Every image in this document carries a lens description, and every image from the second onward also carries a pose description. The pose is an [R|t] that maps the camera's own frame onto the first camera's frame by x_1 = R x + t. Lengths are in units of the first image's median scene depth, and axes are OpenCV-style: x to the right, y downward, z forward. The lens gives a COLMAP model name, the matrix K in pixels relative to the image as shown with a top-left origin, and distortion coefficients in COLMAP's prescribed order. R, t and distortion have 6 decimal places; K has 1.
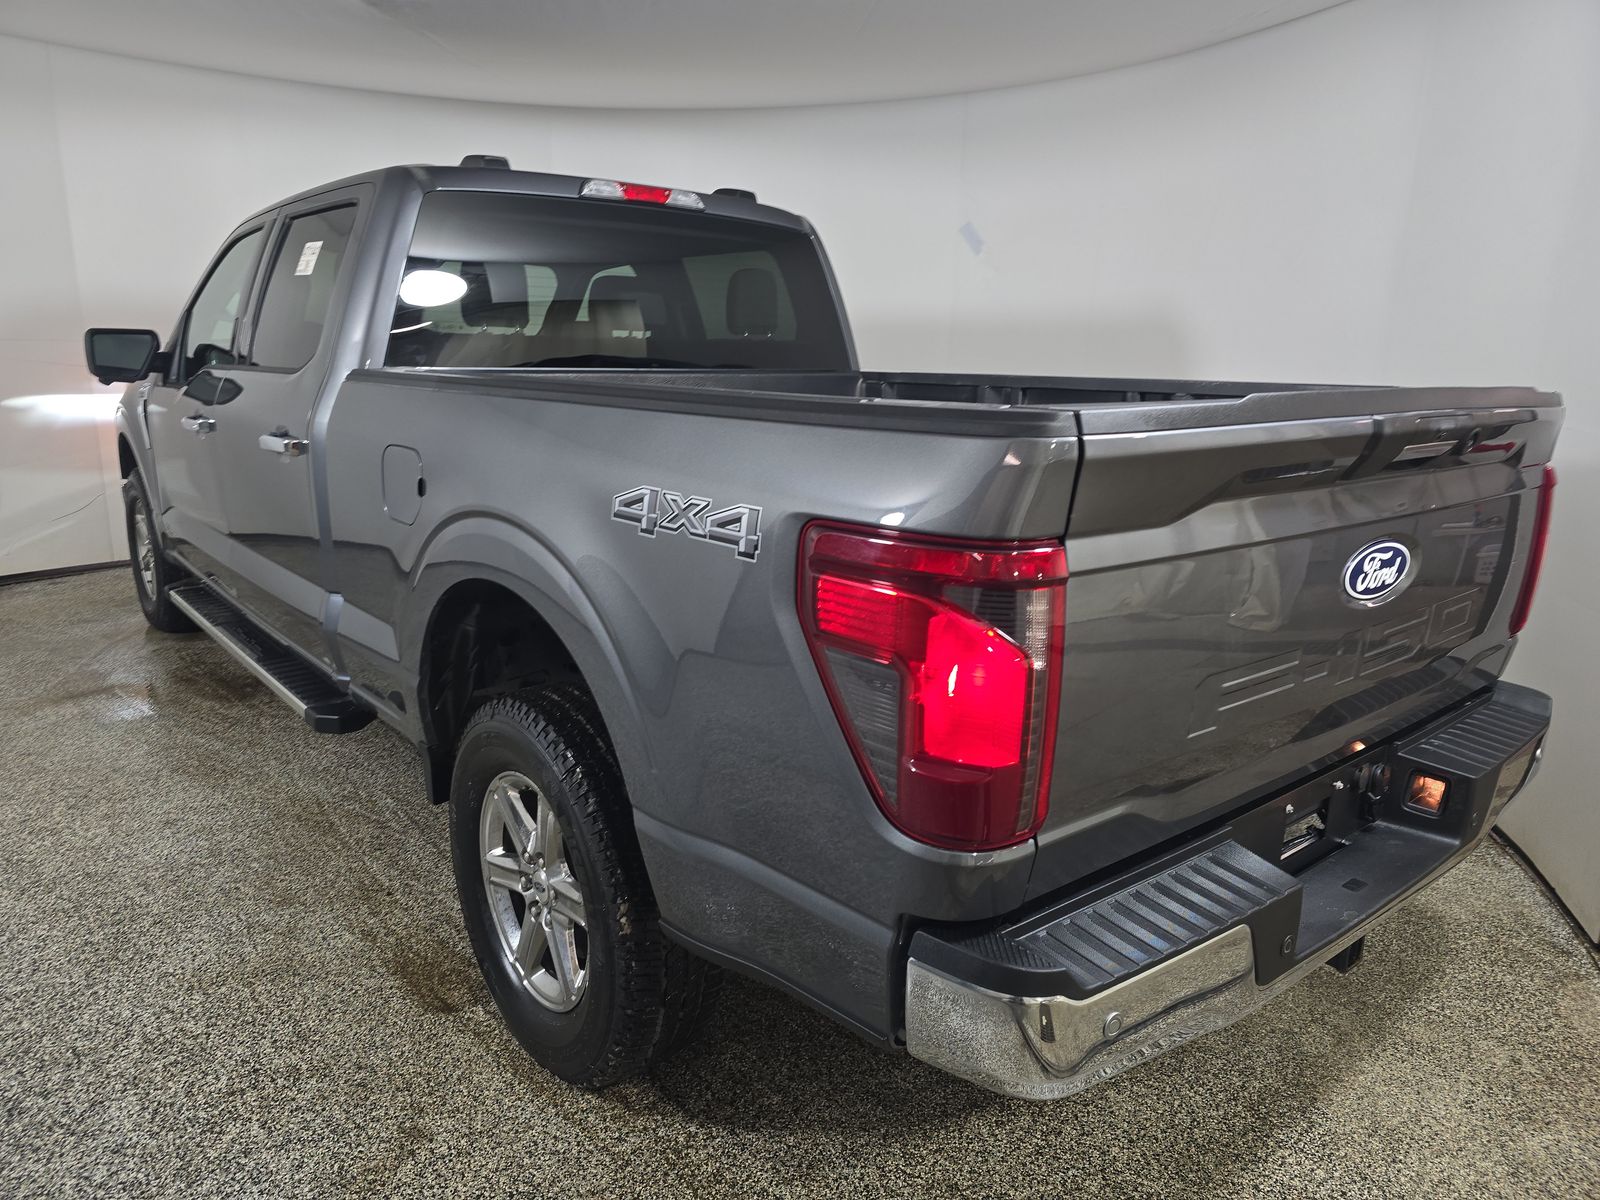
lens RADIAL K [[1067.4, 0, 800.0], [0, 1067.4, 600.0], [0, 0, 1]] dist [0.038263, 0.000028]
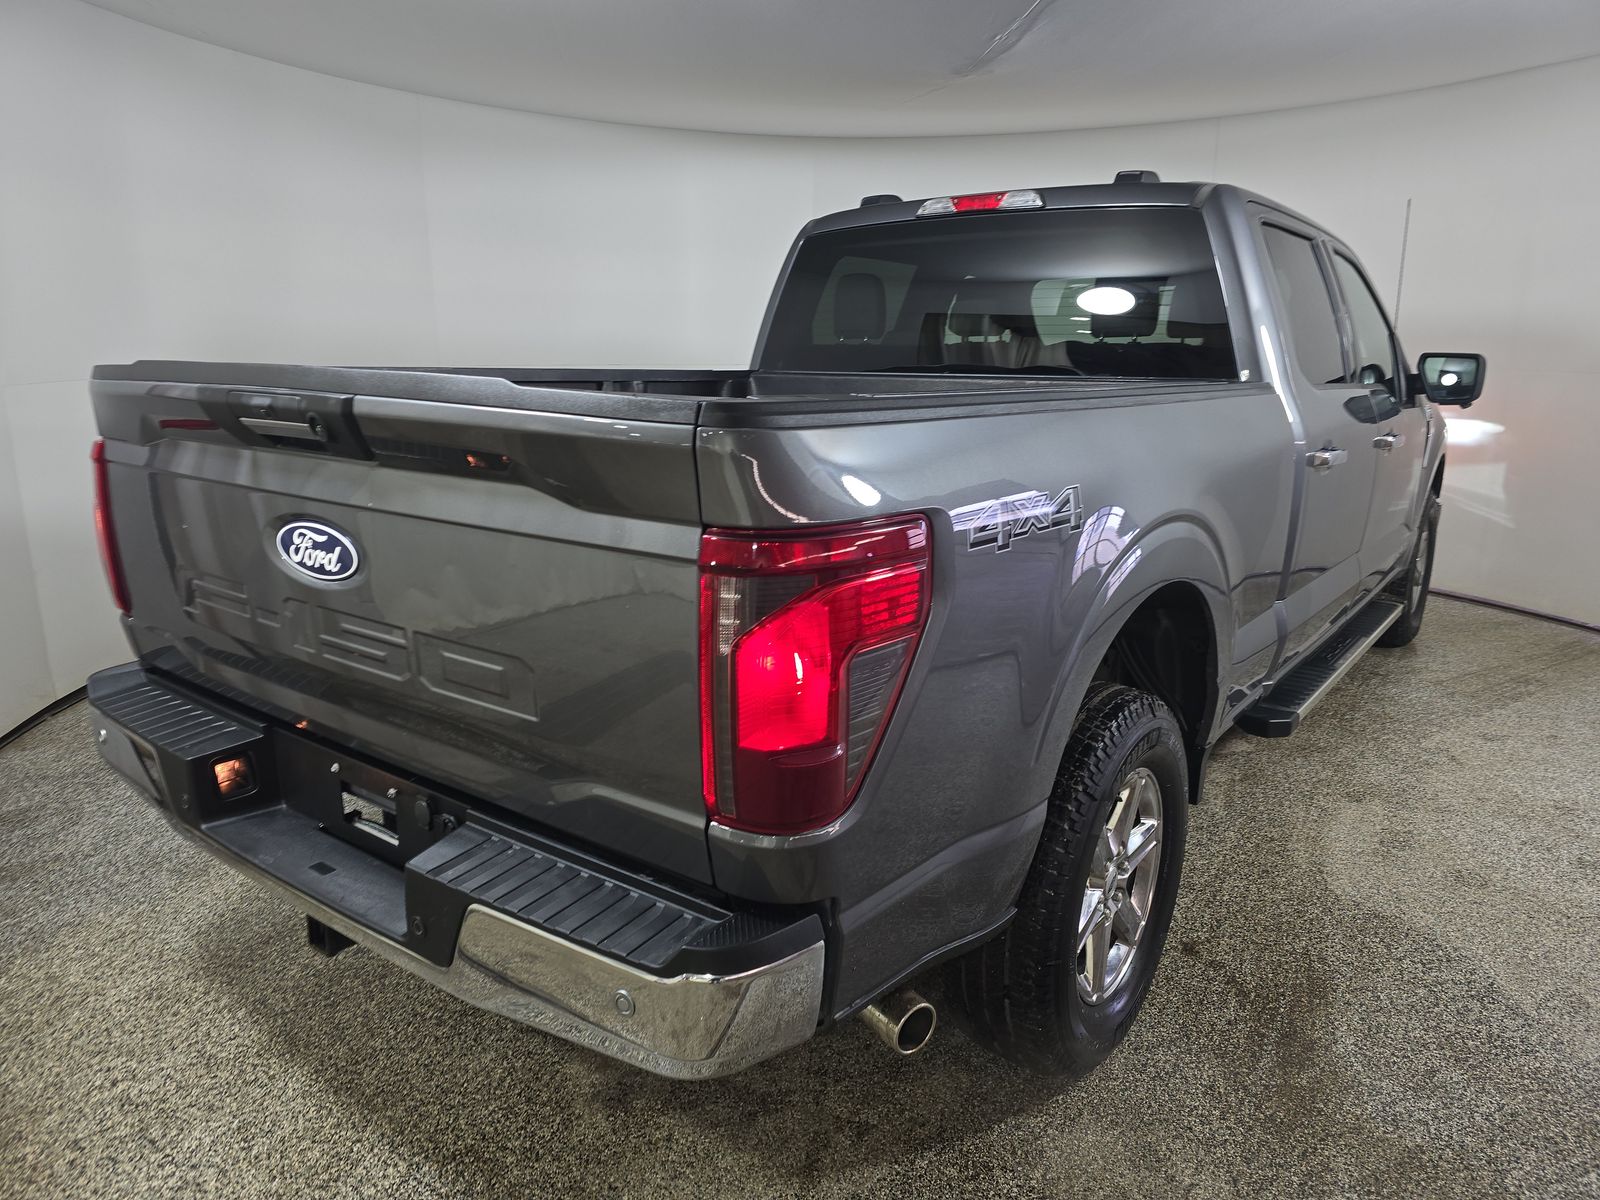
lens RADIAL K [[1089.6, 0, 800.0], [0, 1089.6, 600.0], [0, 0, 1]] dist [0.037317, -0.000866]
pose [[0.251361, 0.196318, -0.947775, 0.865821], [-0.231500, 0.962987, 0.138072, -0.121111], [0.939801, 0.184704, 0.287505, 0.614239]]
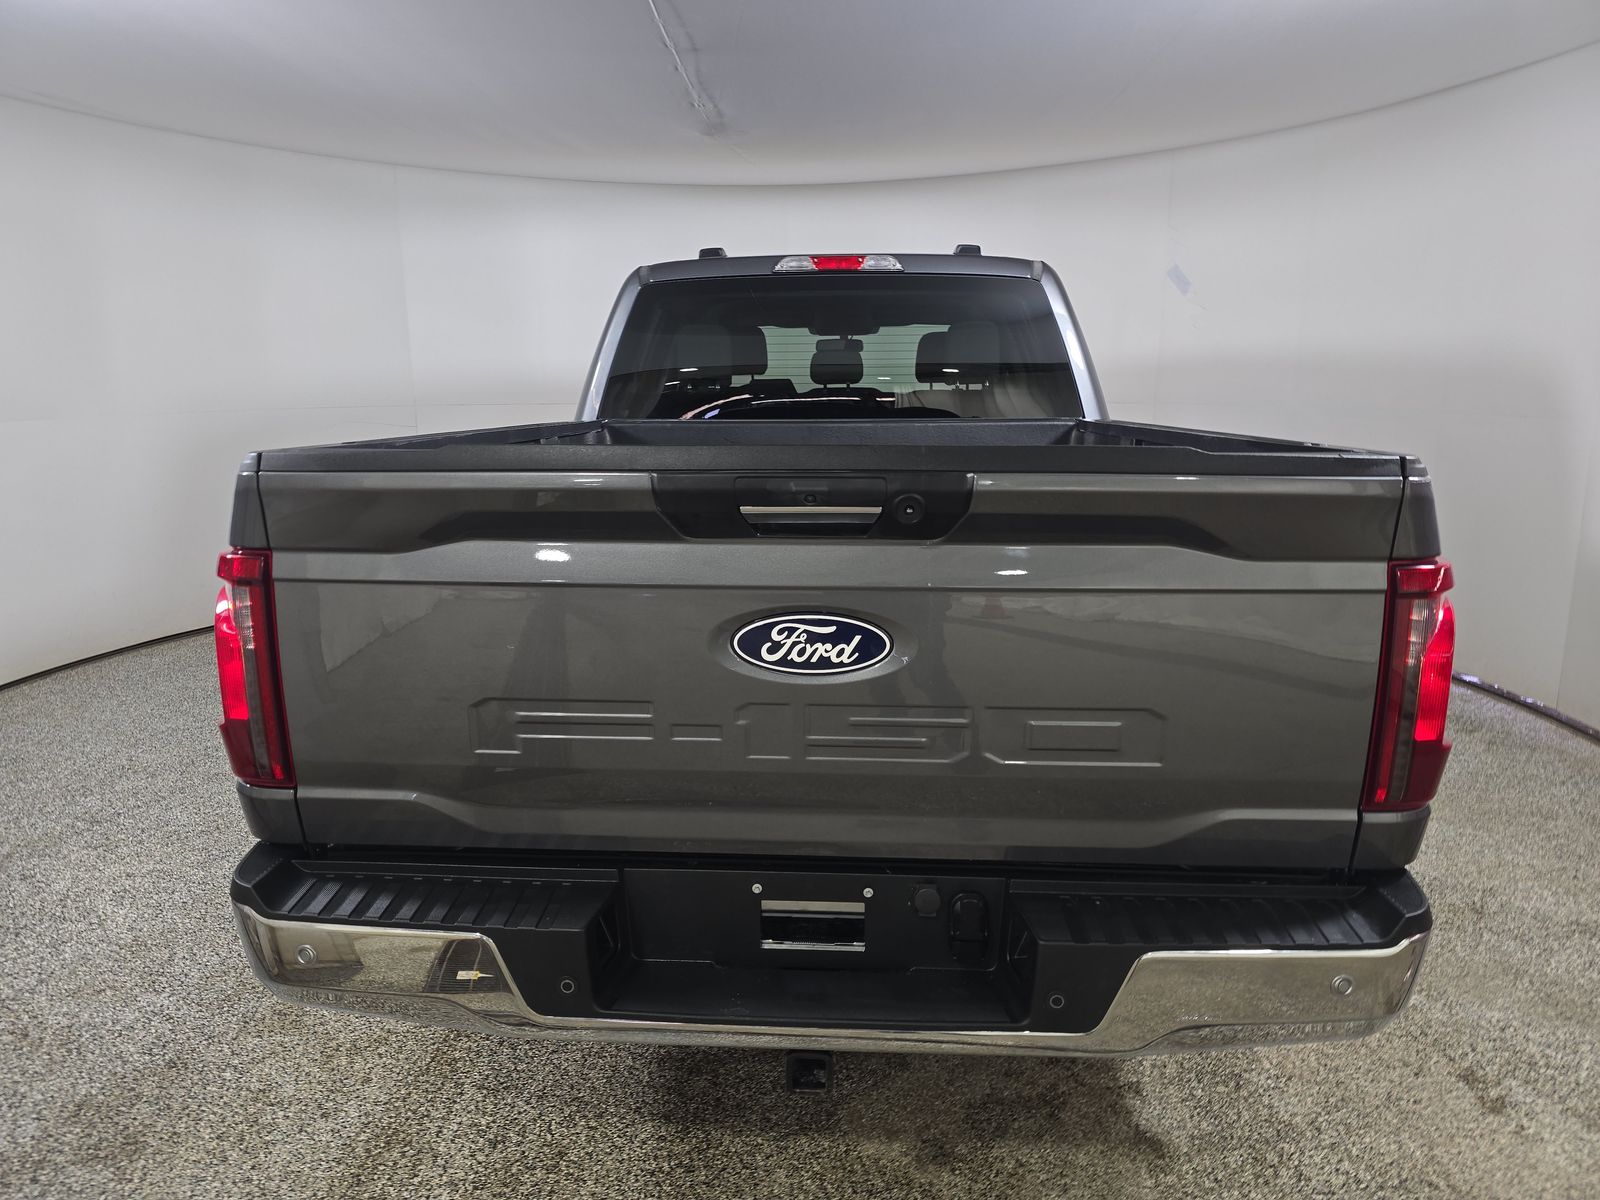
lens RADIAL K [[1089.6, 0, 800.0], [0, 1089.6, 600.0], [0, 0, 1]] dist [0.037317, -0.000866]
pose [[0.753024, 0.102602, -0.649944, 0.591132], [-0.133496, 0.991048, 0.001782, -0.031721], [0.644308, 0.085423, 0.759980, 0.151319]]
